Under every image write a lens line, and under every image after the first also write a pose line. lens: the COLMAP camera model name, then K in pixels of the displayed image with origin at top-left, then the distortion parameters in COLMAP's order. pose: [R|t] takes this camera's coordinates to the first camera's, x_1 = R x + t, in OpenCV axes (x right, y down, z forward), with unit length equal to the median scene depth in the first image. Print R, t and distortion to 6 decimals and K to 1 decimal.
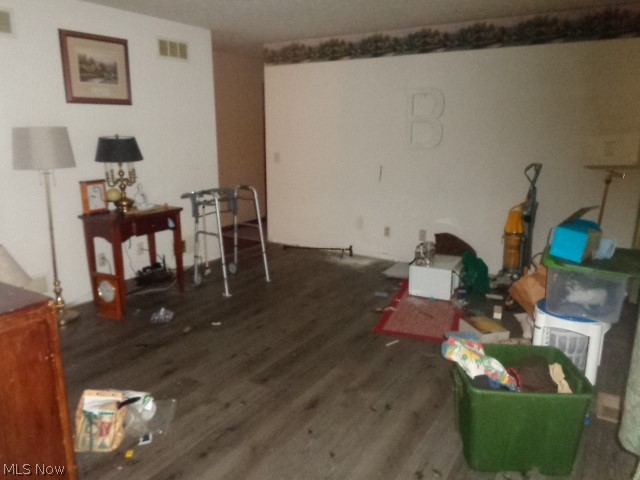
lens RADIAL K [[490.3, 0, 320.0], [0, 490.3, 240.0], [0, 0, 1]] dist [-0.005468, -0.002017]
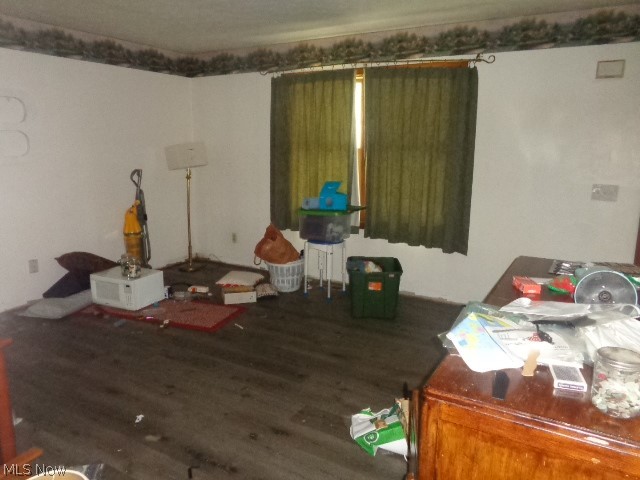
lens RADIAL K [[479.6, 0, 319.8], [0, 479.6, 228.2], [0, 0, 1]] dist [0.071995, 0.000851]
pose [[-0.003850, -0.192083, 0.981371, -0.850373], [0.214598, 0.958356, 0.188420, -0.170626], [-0.976695, 0.211326, 0.037531, 0.653161]]
